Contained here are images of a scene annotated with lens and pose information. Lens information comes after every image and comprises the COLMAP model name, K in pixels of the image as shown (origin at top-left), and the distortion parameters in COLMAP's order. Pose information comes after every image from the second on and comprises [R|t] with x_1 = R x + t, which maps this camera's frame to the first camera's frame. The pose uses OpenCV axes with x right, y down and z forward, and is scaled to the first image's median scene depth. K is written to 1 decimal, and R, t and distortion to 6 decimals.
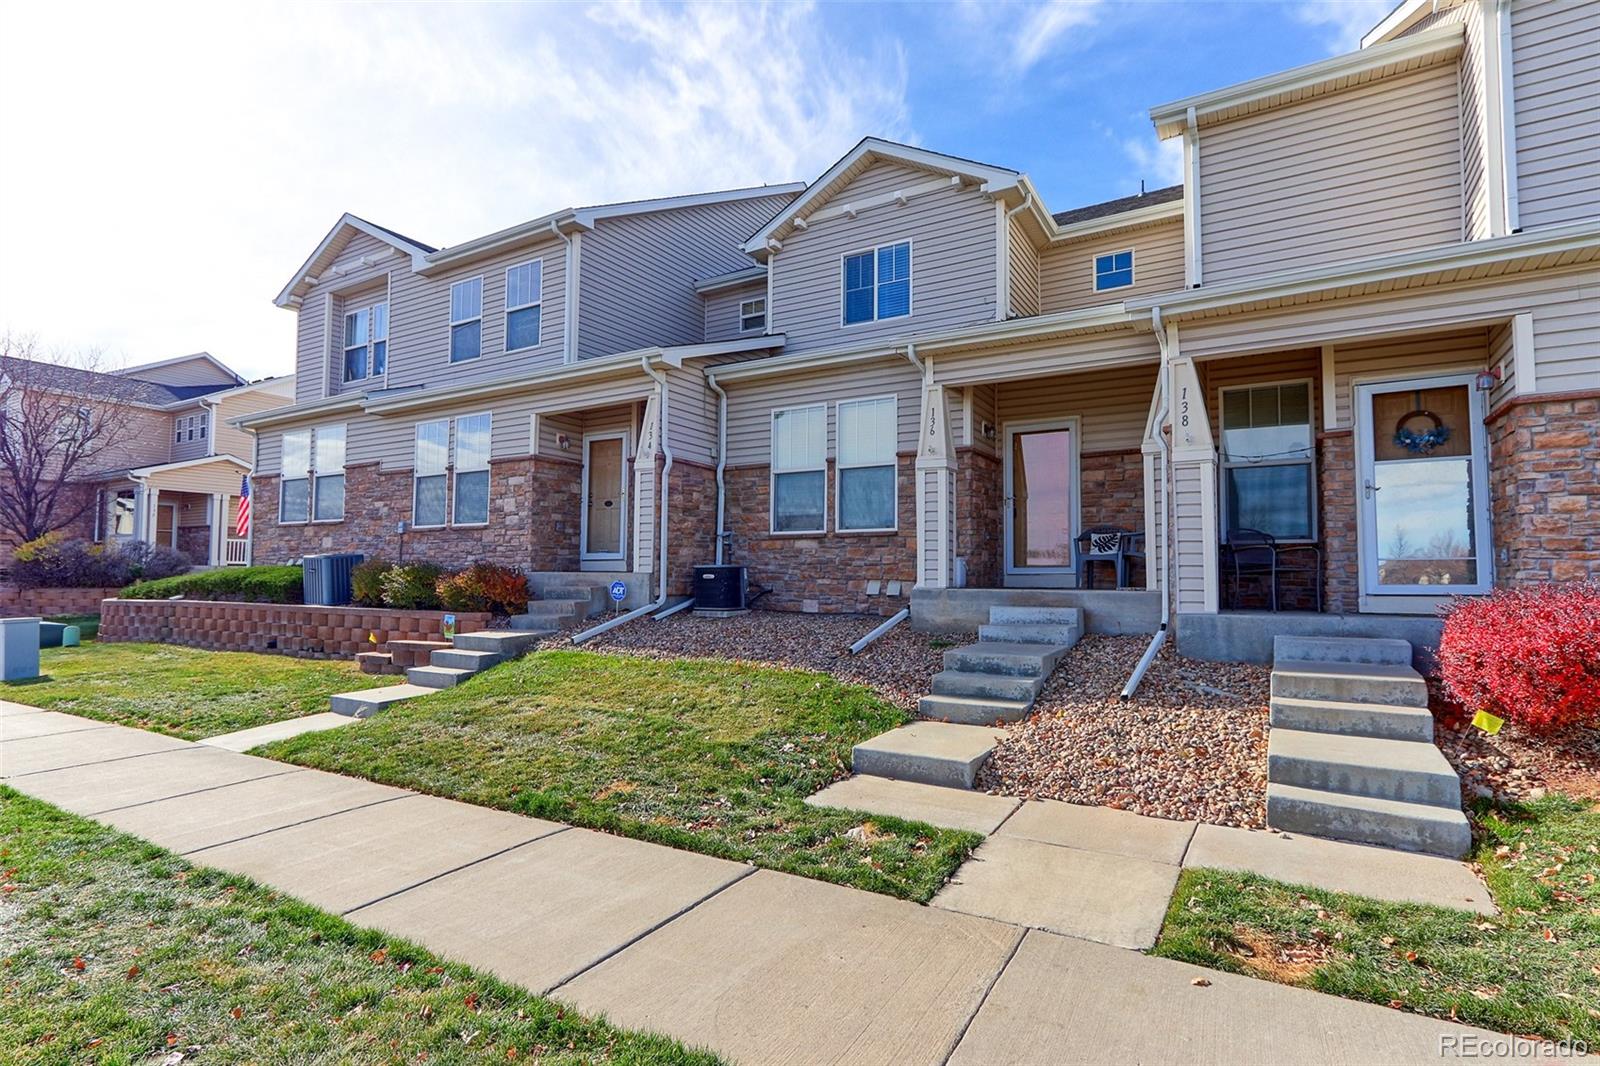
lens RADIAL K [[763.7, 0, 801.0], [0, 763.7, 530.9], [0, 0, 1]] dist [0.006575, 0.001426]
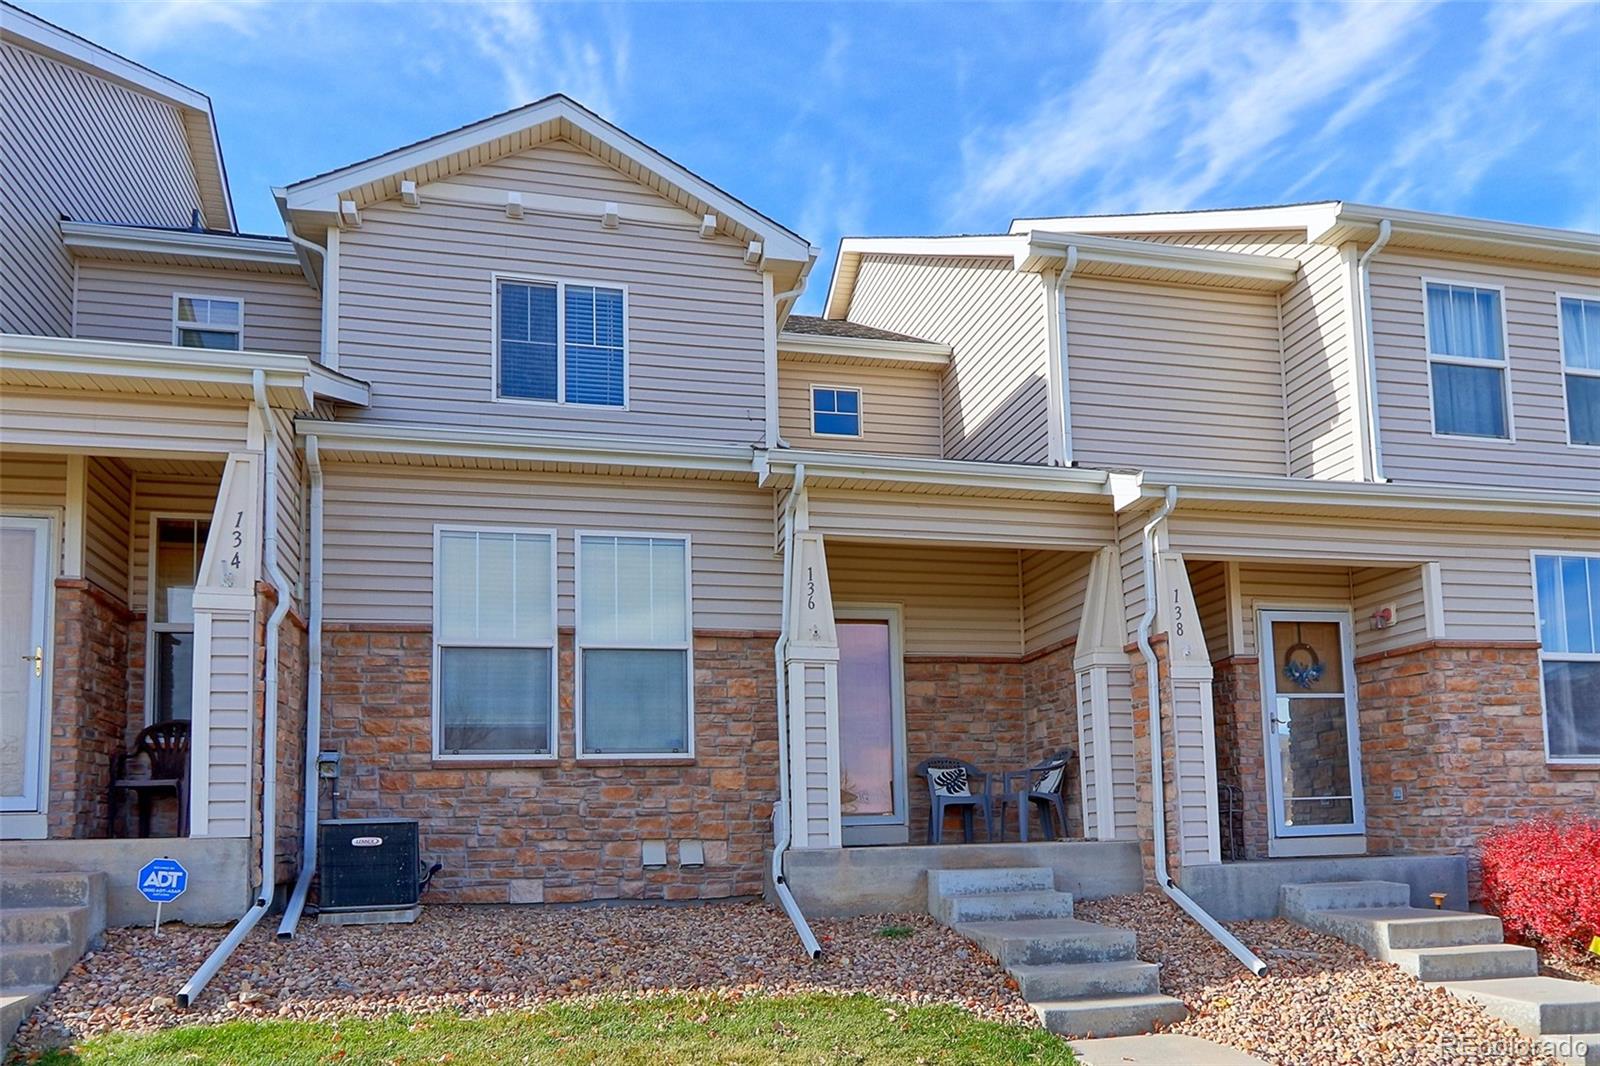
lens RADIAL K [[1165.7, 0, 810.8], [0, 1165.7, 725.7], [0, 0, 1]] dist [0.002766, 0.005780]
pose [[0.719149, 0.043032, 0.693522, -0.449761], [-0.014794, 0.998803, -0.046633, 0.016050], [-0.694699, 0.023276, 0.718924, 0.265351]]
